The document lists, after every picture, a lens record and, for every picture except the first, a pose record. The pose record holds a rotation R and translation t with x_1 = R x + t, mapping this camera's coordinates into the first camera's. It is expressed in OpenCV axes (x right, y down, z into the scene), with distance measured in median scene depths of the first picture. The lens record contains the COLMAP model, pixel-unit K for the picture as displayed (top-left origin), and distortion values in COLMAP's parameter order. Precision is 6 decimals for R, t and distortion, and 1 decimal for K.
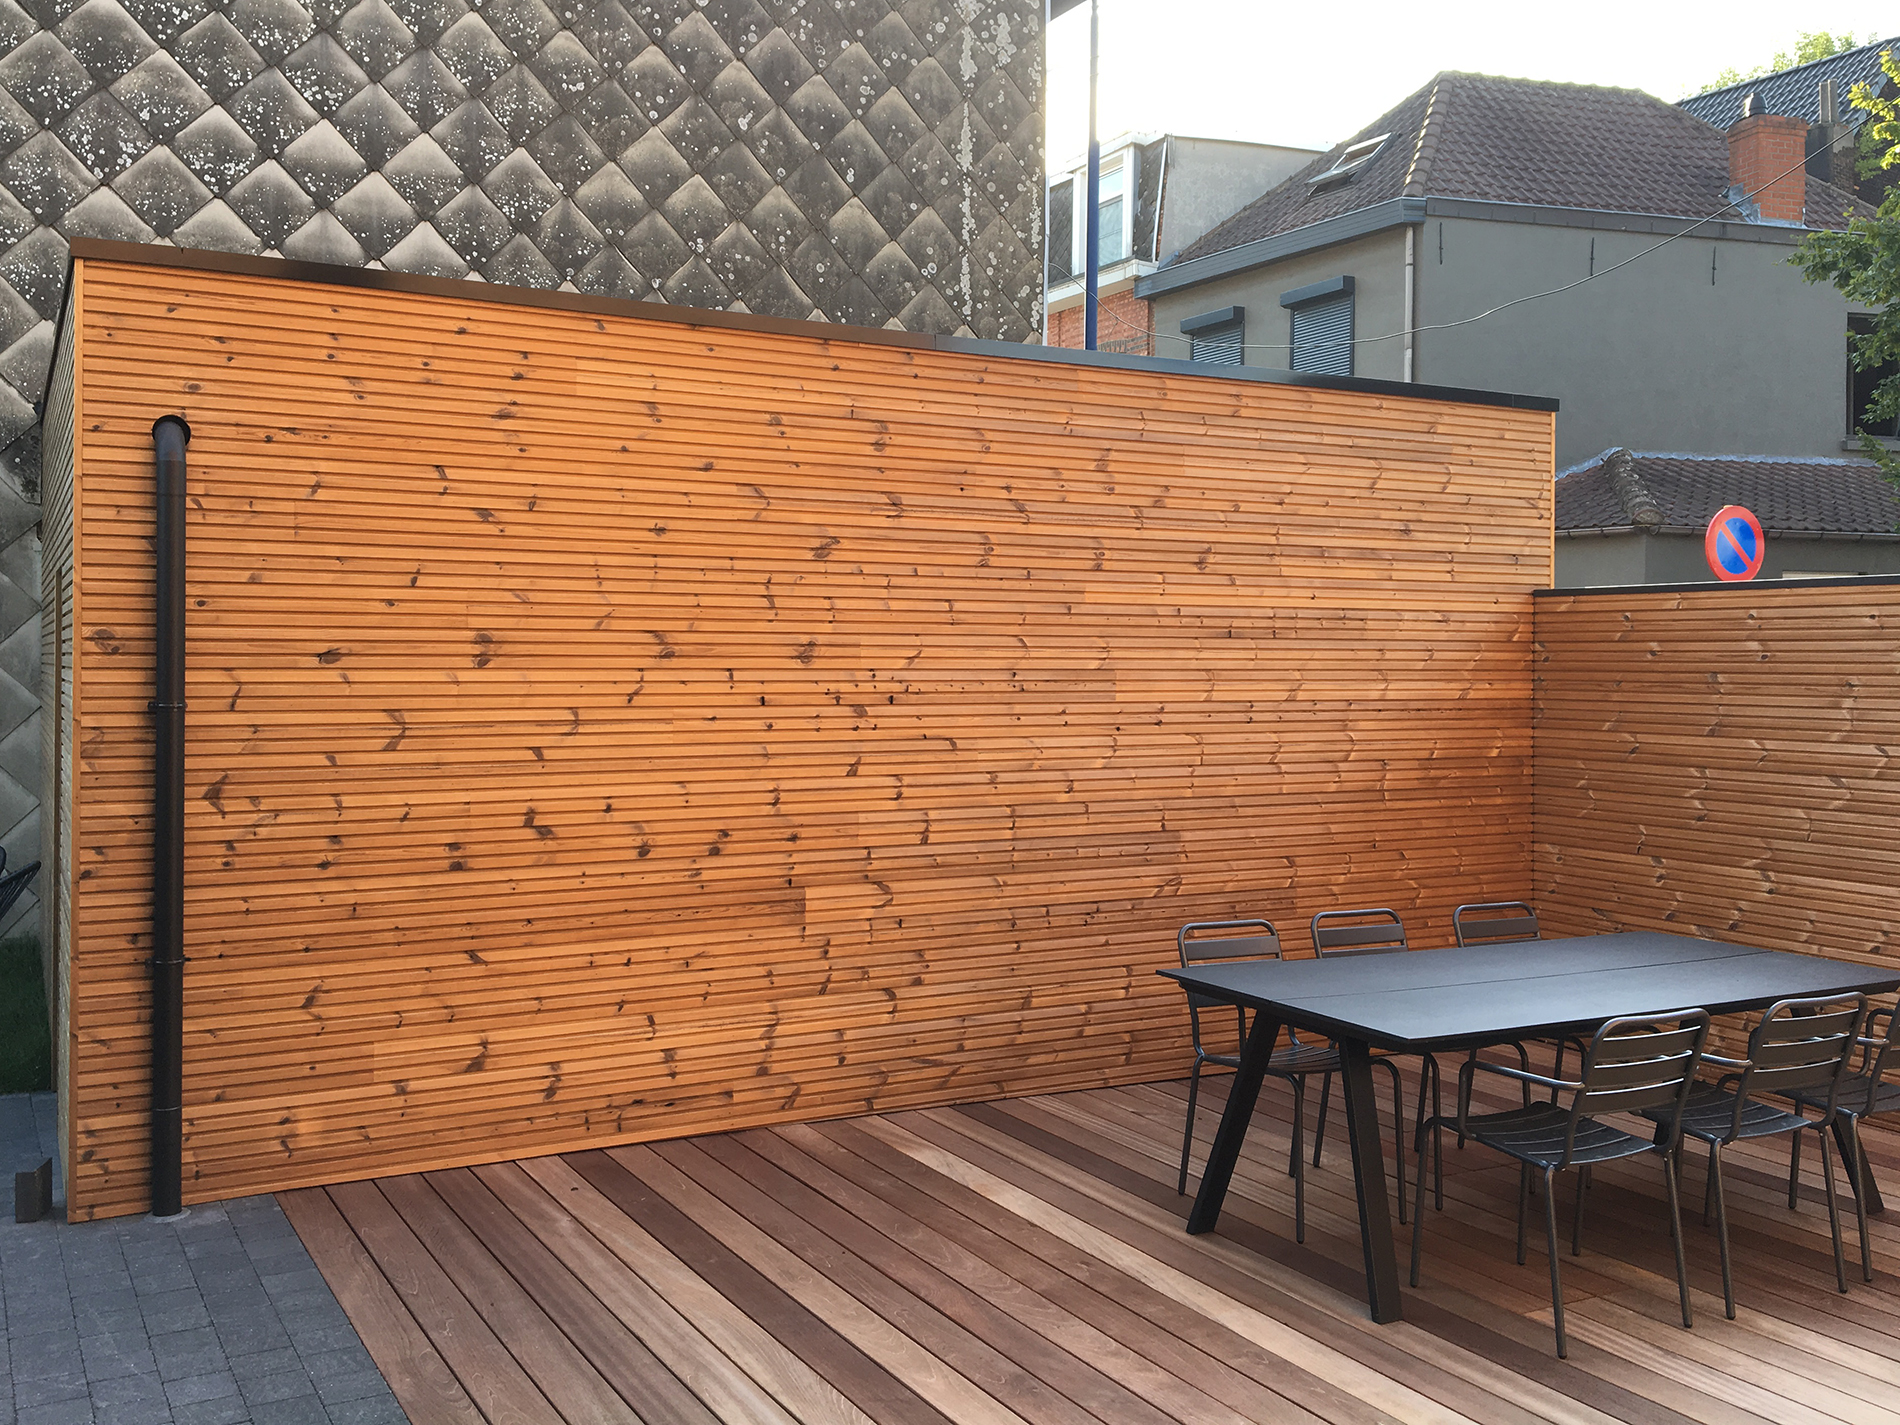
lens RADIAL K [[1703.2, 0, 838.6], [0, 1703.2, 711.3], [0, 0, 1]] dist [0.062183, -0.098680]
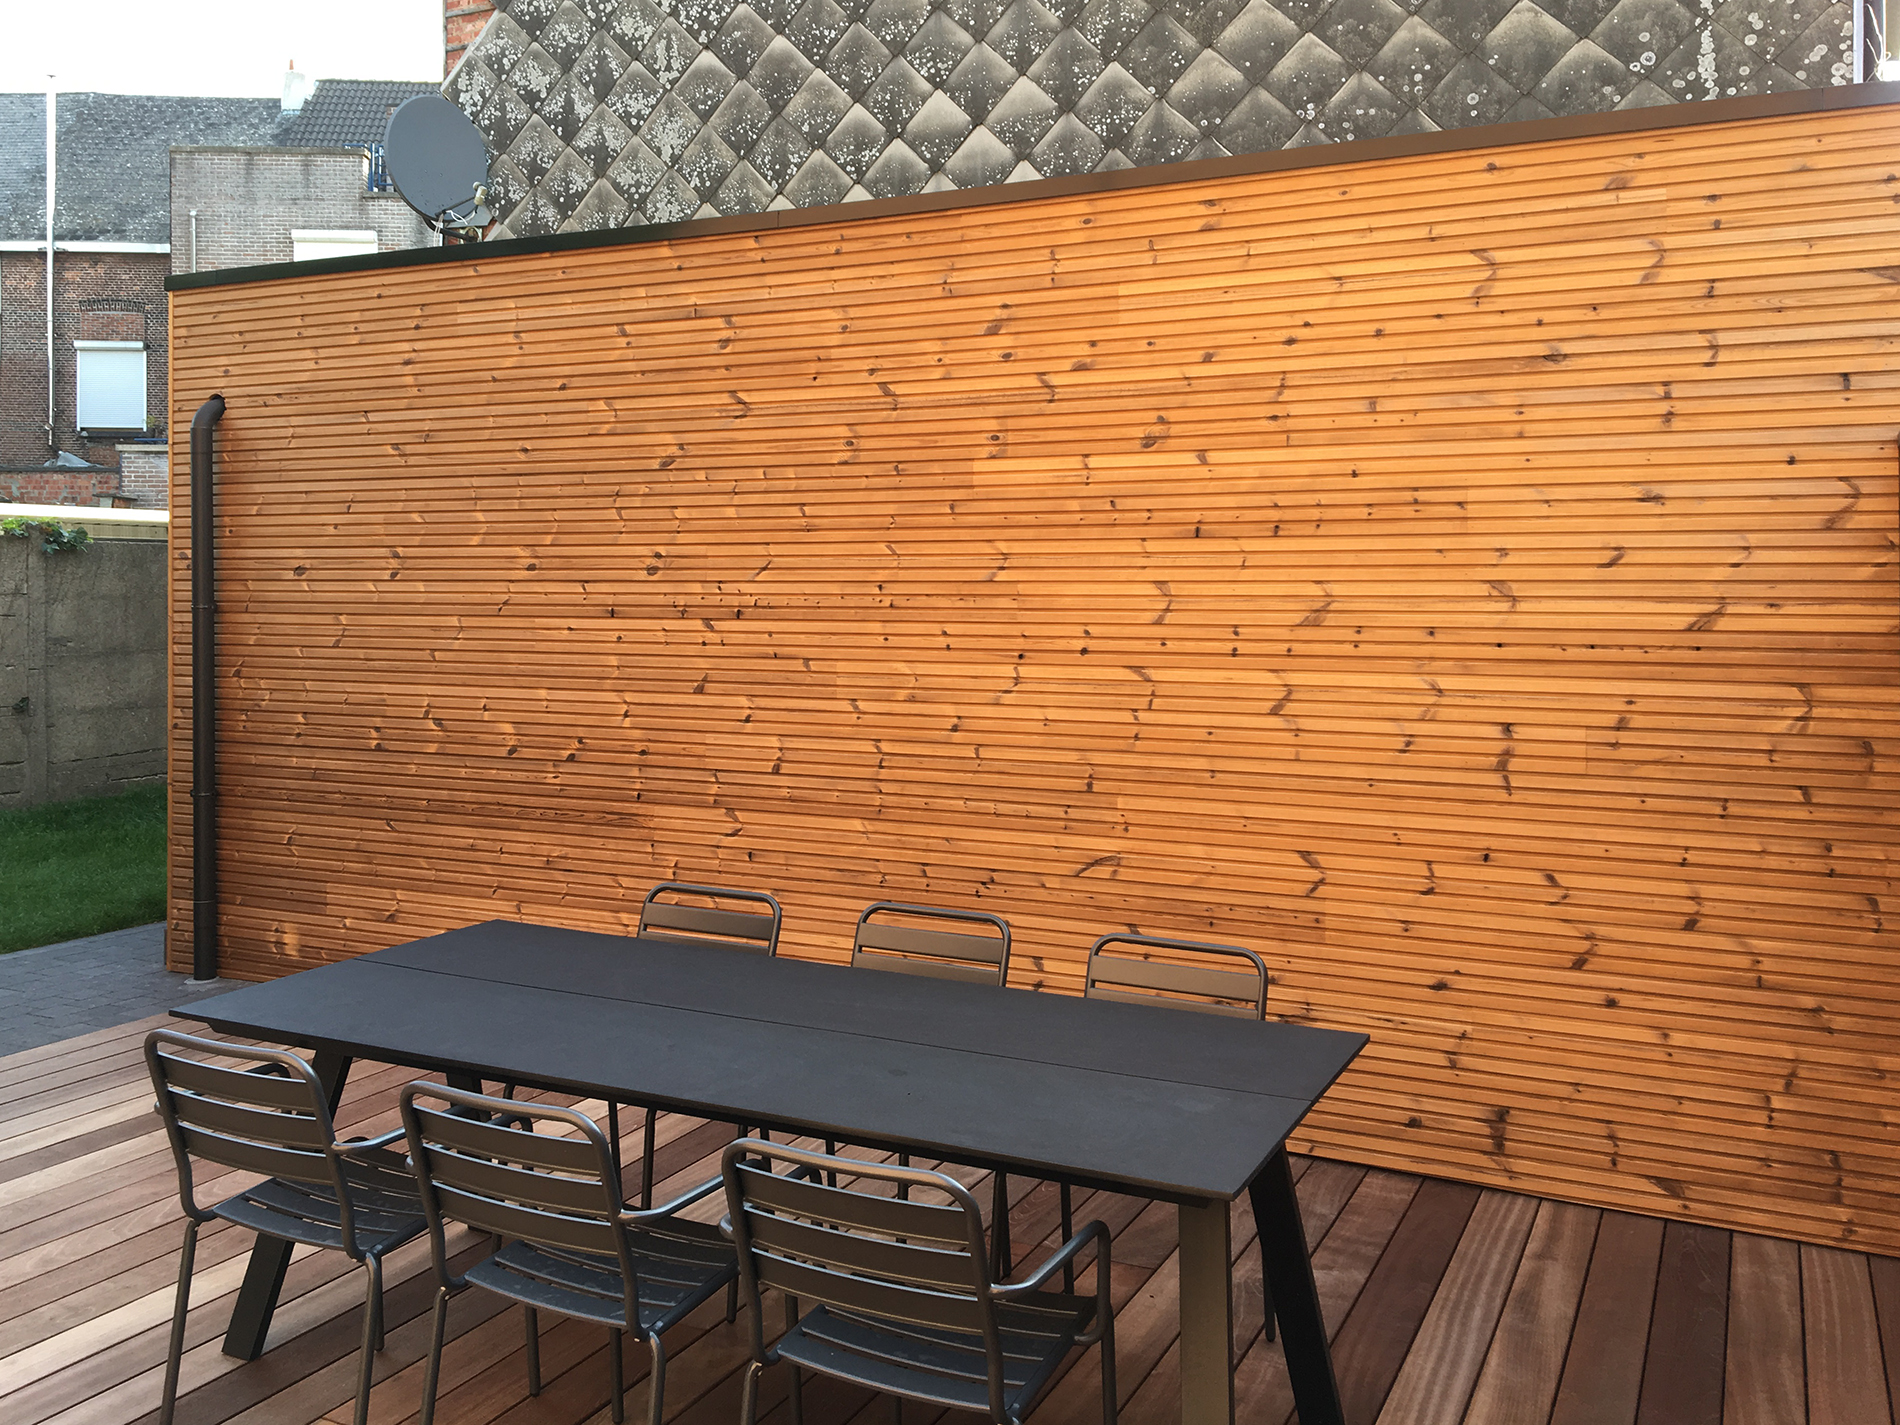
lens RADIAL K [[1617.4, 0, 894.3], [0, 1617.4, 625.9], [0, 0, 1]] dist [0.073718, -0.104571]
pose [[0.588267, 0.016879, -0.808491, 0.526587], [-0.024569, 0.999694, 0.002994, -0.003255], [0.808294, 0.018102, 0.588501, 0.363717]]
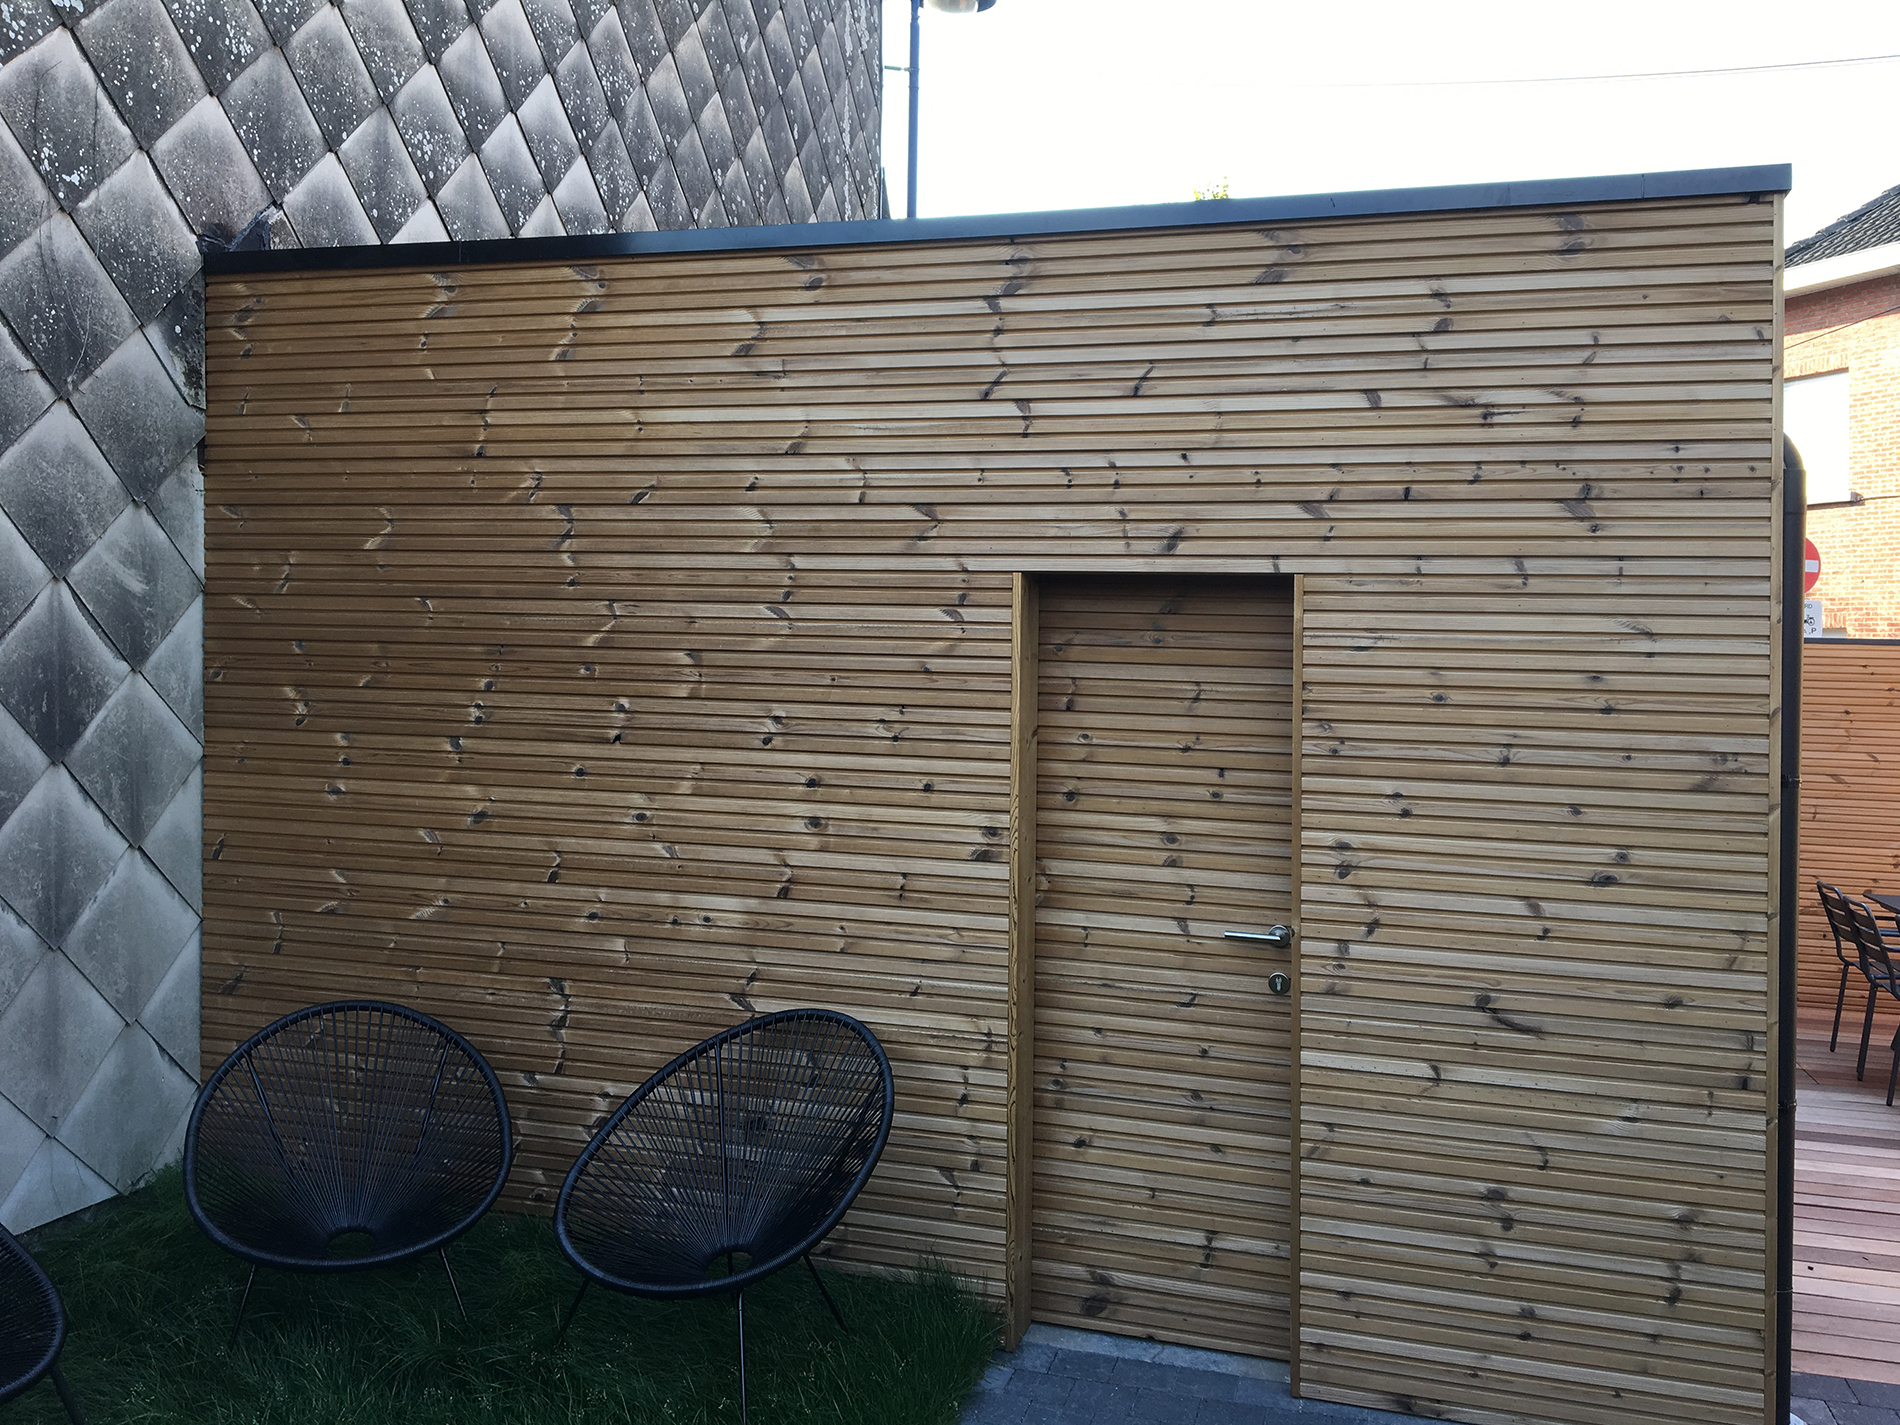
lens RADIAL K [[1617.4, 0, 943.2], [0, 1617.4, 696.3], [0, 0, 1]] dist [0.073718, -0.104571]
pose [[0.693255, -0.003314, 0.720685, -0.636768], [-0.000657, 0.999986, 0.005231, -0.024249], [-0.720692, -0.004100, 0.693243, 0.399605]]
